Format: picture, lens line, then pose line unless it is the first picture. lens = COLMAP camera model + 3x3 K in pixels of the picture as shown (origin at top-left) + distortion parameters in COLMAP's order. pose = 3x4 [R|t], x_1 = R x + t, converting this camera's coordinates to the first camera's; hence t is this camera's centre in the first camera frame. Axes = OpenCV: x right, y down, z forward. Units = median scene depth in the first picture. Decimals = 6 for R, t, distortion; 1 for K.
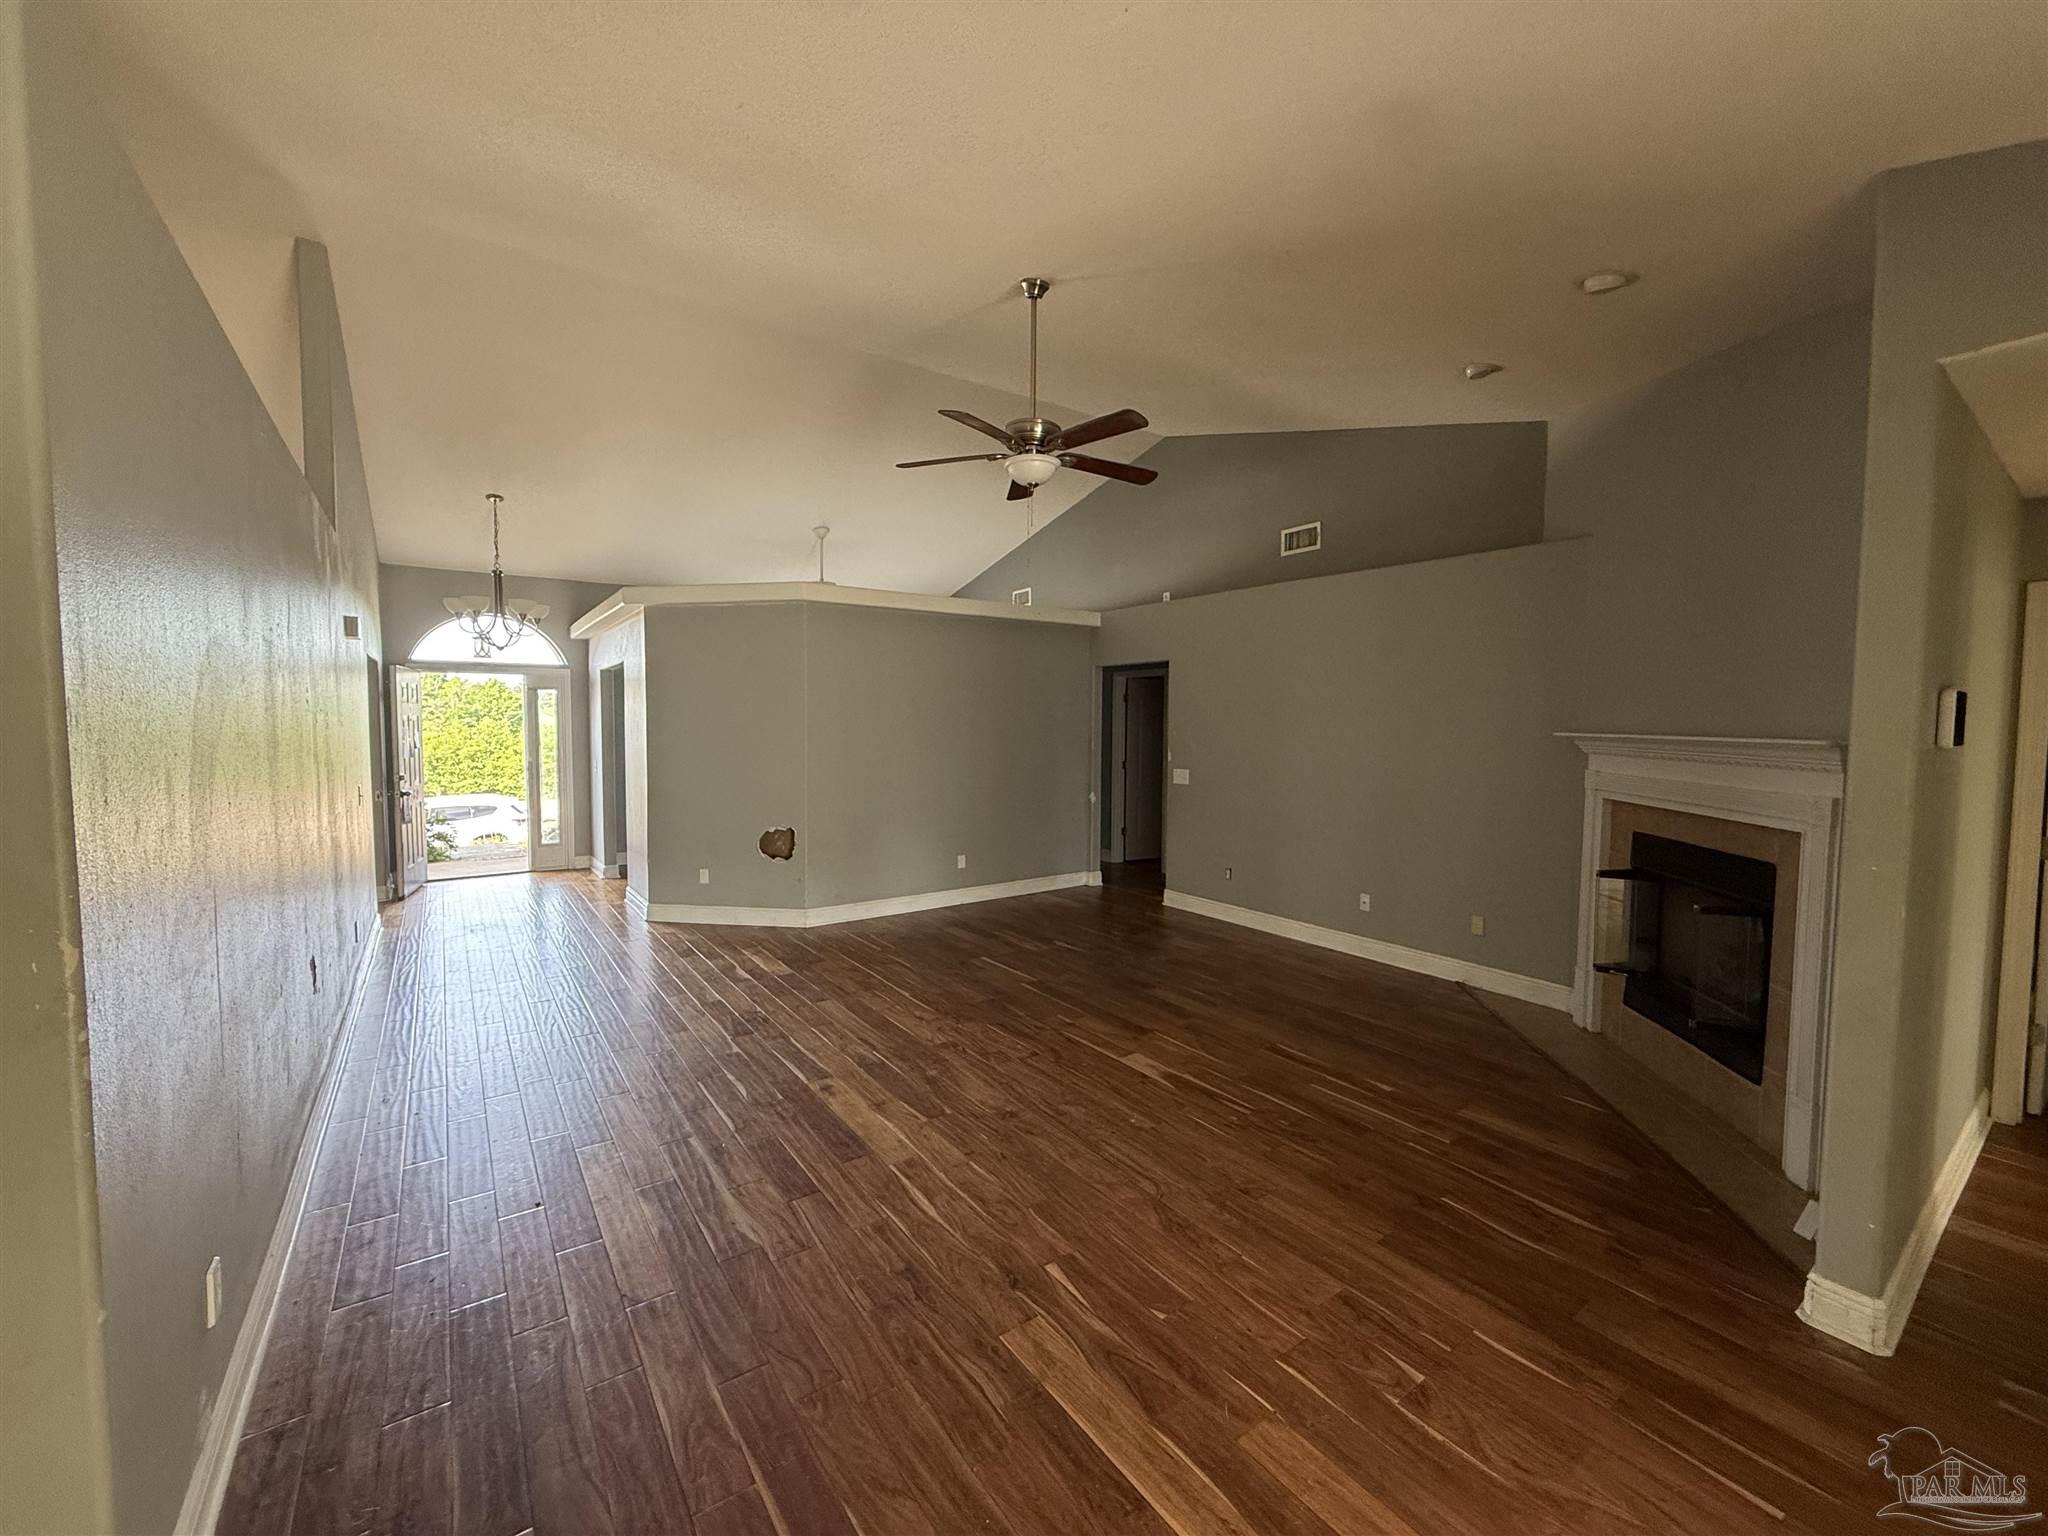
lens RADIAL K [[816.3, 0, 1029.4], [0, 816.3, 765.2], [0, 0, 1]] dist [-0.001842, 0.000225]
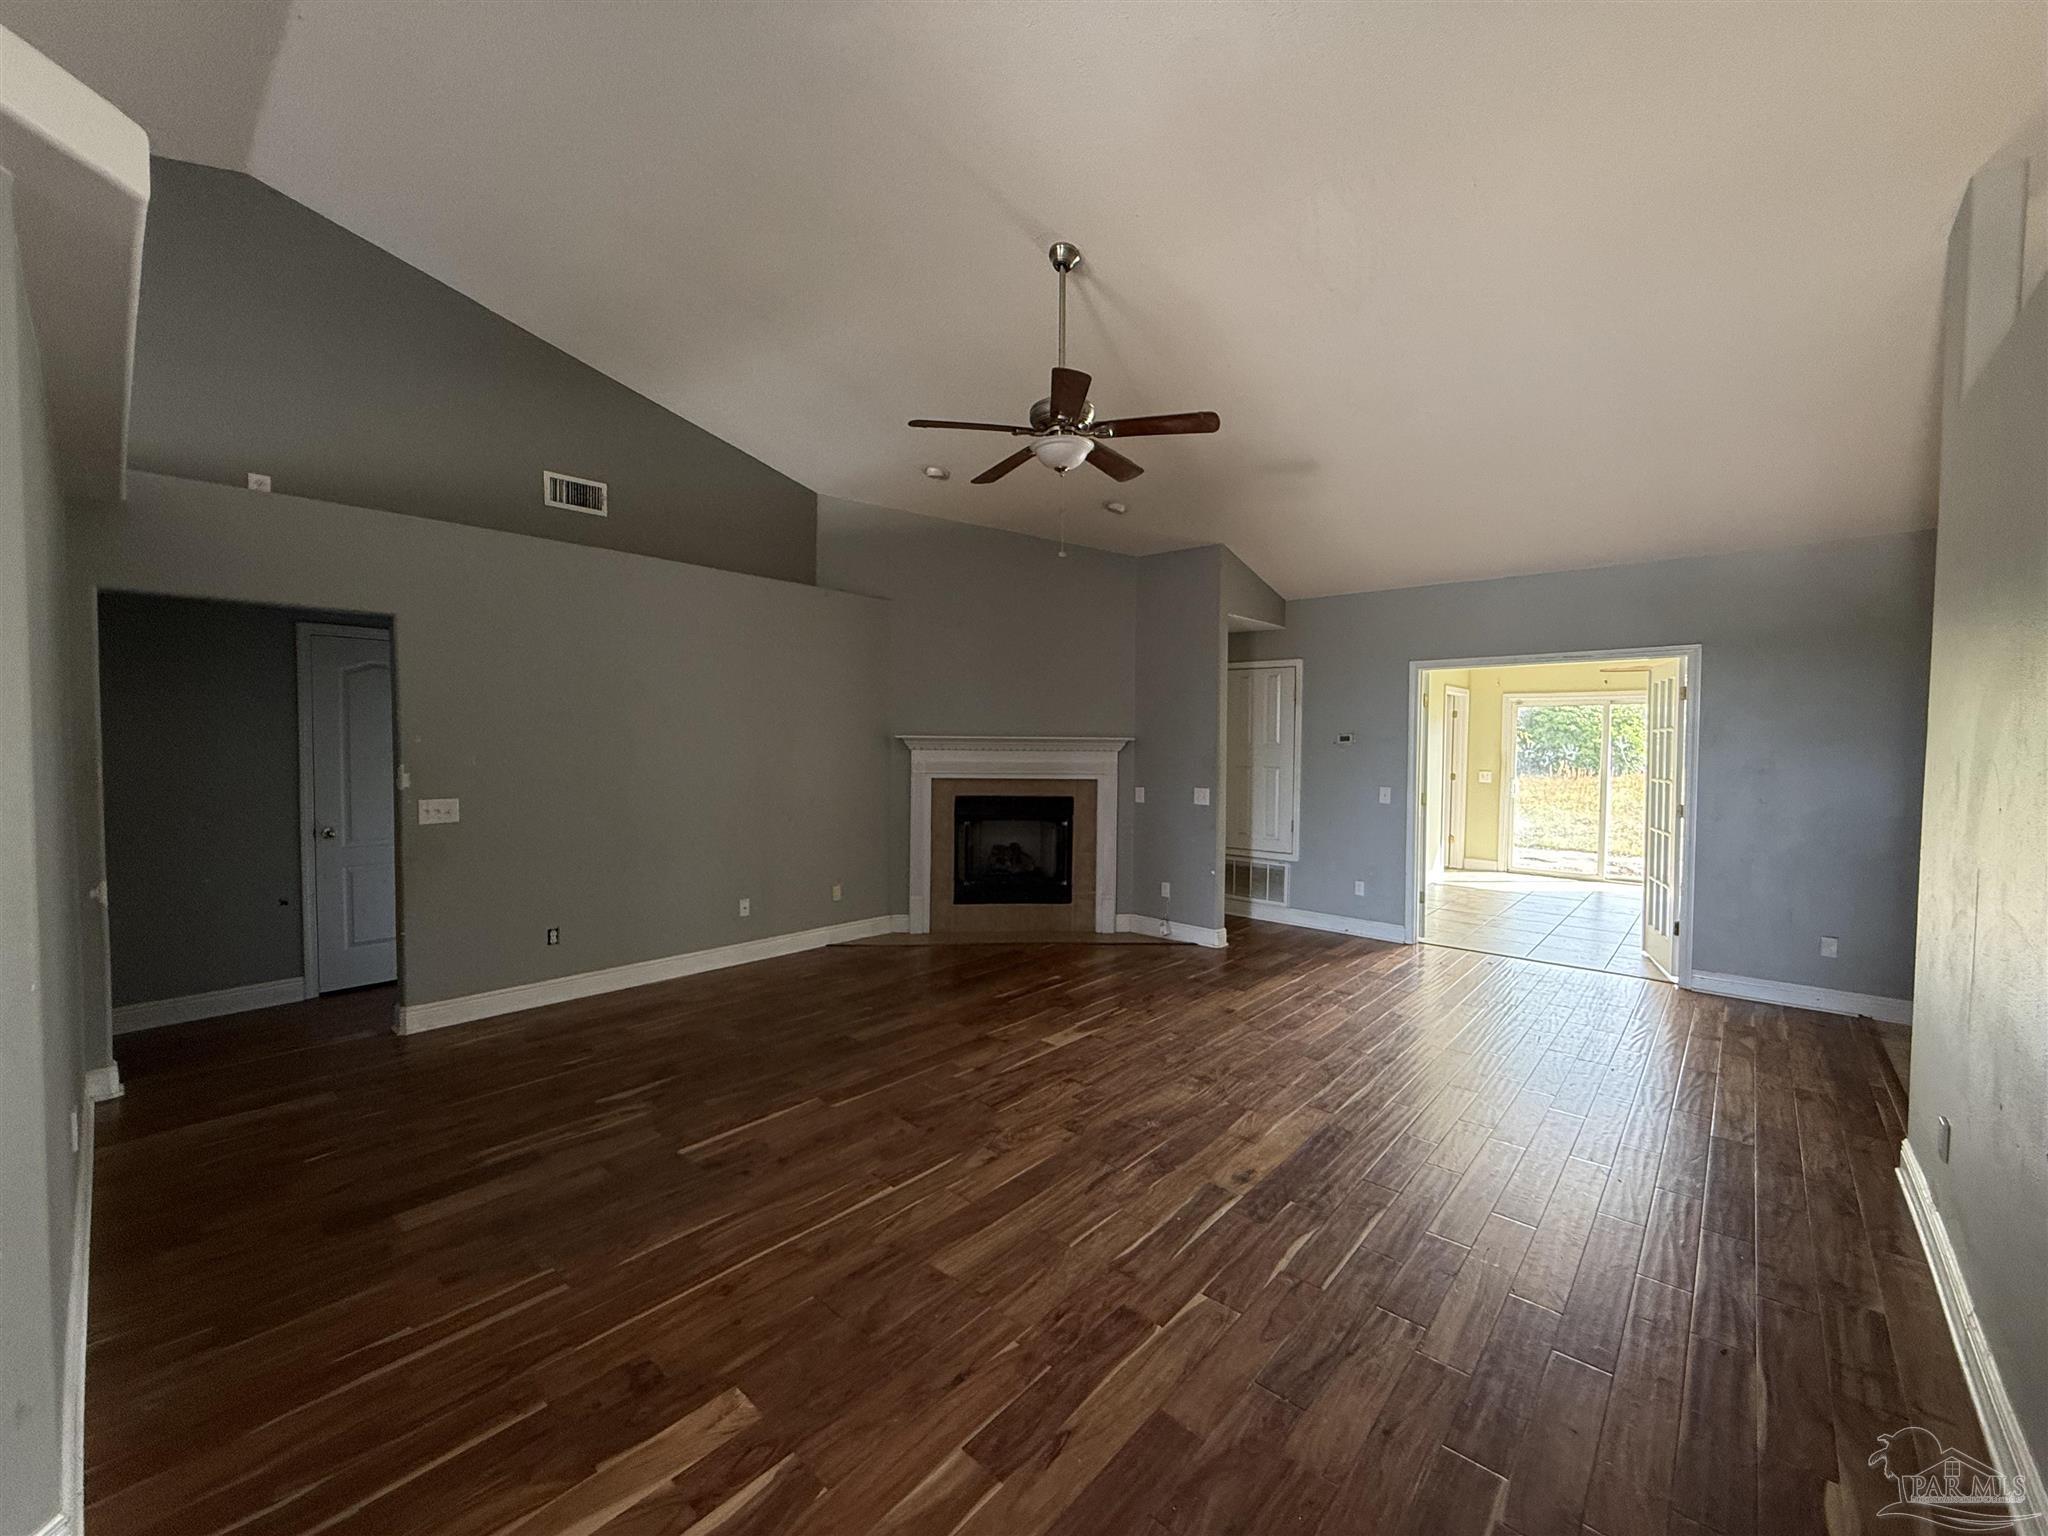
lens RADIAL K [[816.3, 0, 1019.4], [0, 816.3, 770.9], [0, 0, 1]] dist [-0.001842, 0.000225]
pose [[-0.212267, -0.046958, 0.976083, -0.937053], [0.043383, 0.997407, 0.057418, -0.060832], [-0.976248, 0.054533, -0.209680, 1.313928]]
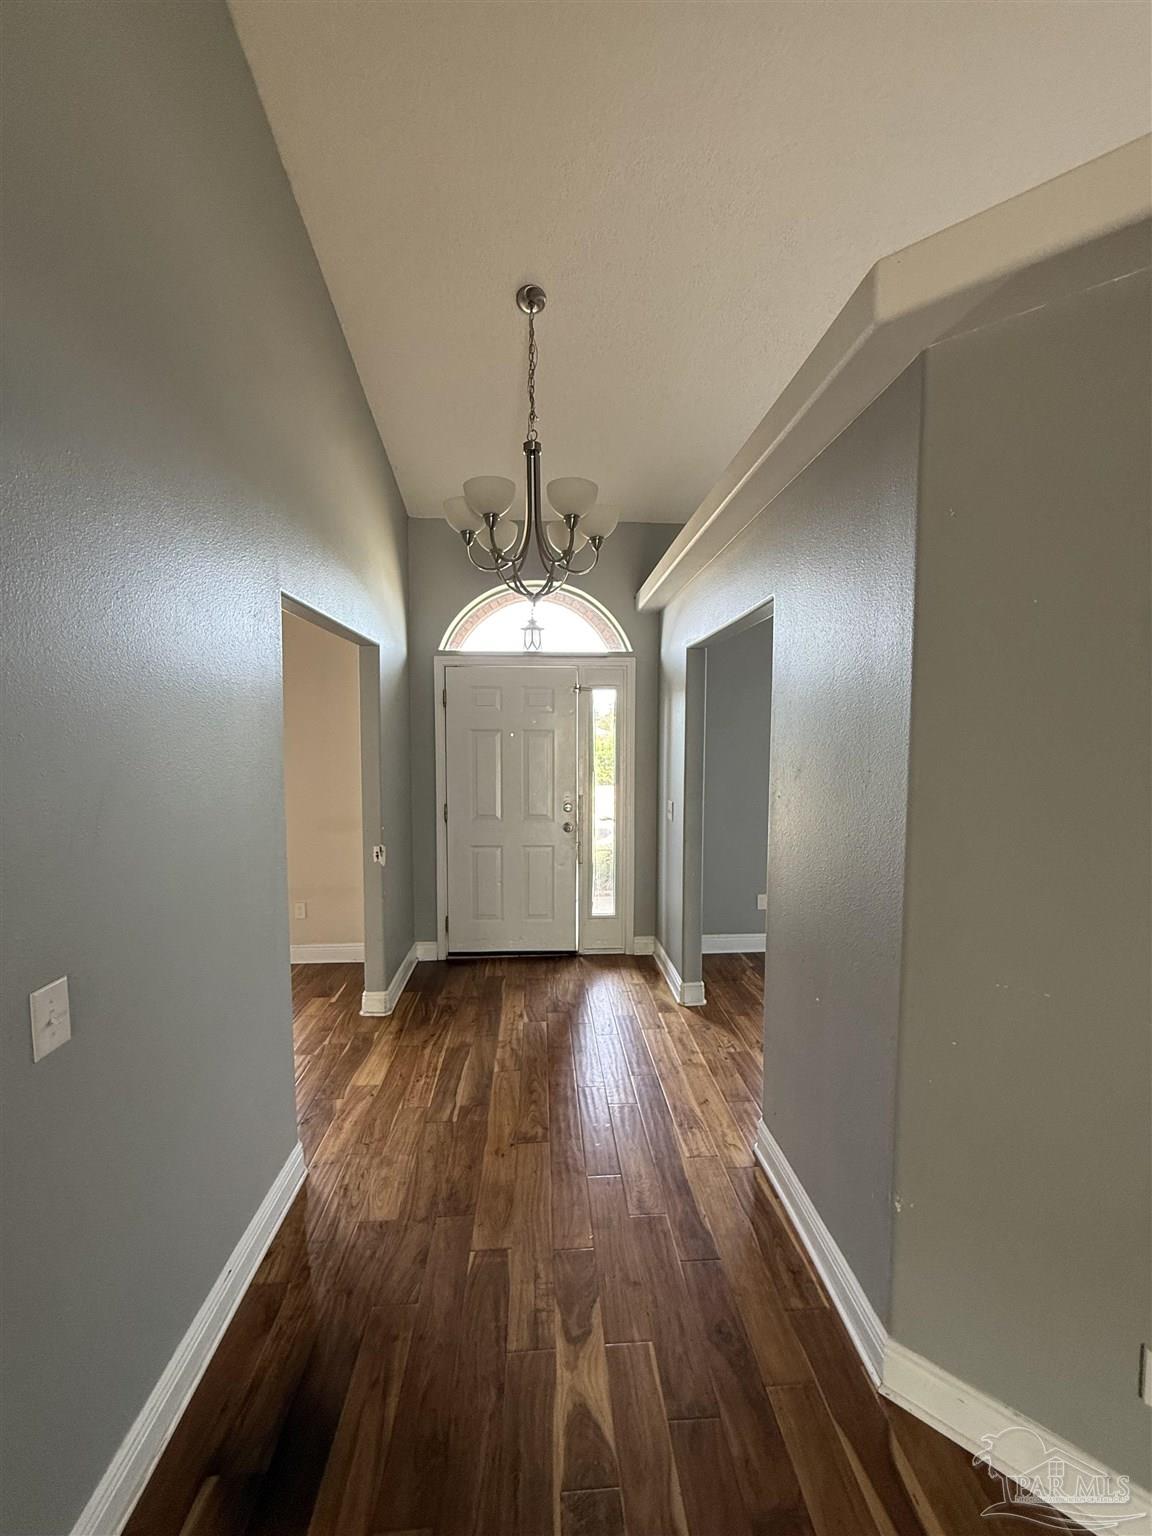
lens RADIAL K [[612.3, 0, 577.7], [0, 612.3, 767.5], [0, 0, 1]] dist [-0.001842, 0.000225]
pose [[0.840043, 0.033760, -0.541468, -0.259097], [-0.023948, 0.999397, 0.025157, -0.032651], [0.541991, -0.008166, 0.840345, 0.438028]]
